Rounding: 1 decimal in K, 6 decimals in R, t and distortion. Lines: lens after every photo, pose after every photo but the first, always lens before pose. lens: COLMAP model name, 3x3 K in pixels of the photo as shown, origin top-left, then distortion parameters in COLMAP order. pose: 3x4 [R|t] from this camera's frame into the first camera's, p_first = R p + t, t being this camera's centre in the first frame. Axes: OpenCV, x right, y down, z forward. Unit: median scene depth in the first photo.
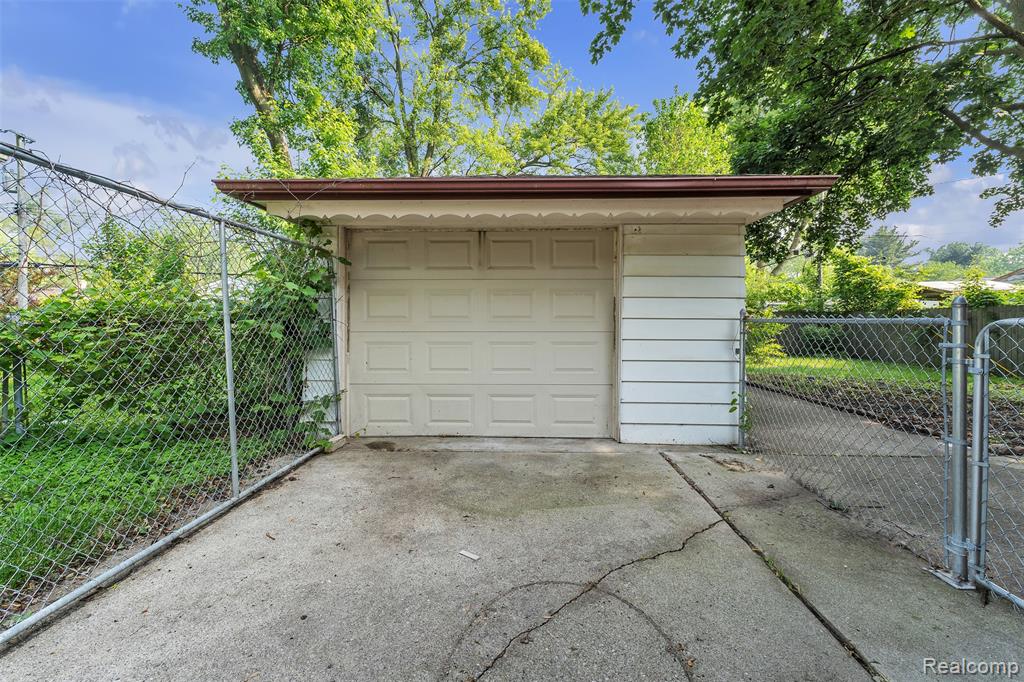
lens RADIAL K [[445.0, 0, 512.8], [0, 445.0, 322.8], [0, 0, 1]] dist [-0.001316, 0.000287]
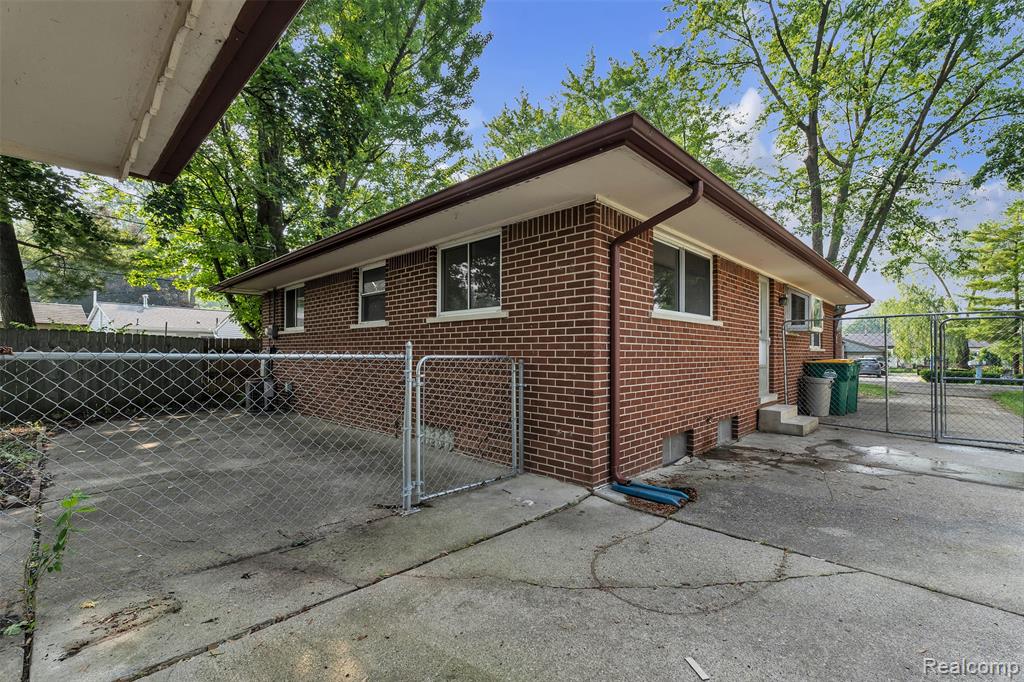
lens RADIAL K [[445.0, 0, 512.8], [0, 445.0, 343.8], [0, 0, 1]] dist [-0.001316, 0.000287]
pose [[-0.745120, 0.007652, 0.666887, -0.332412], [-0.003110, 0.999883, -0.014948, -0.022358], [-0.666923, -0.013212, -0.745009, 1.577355]]
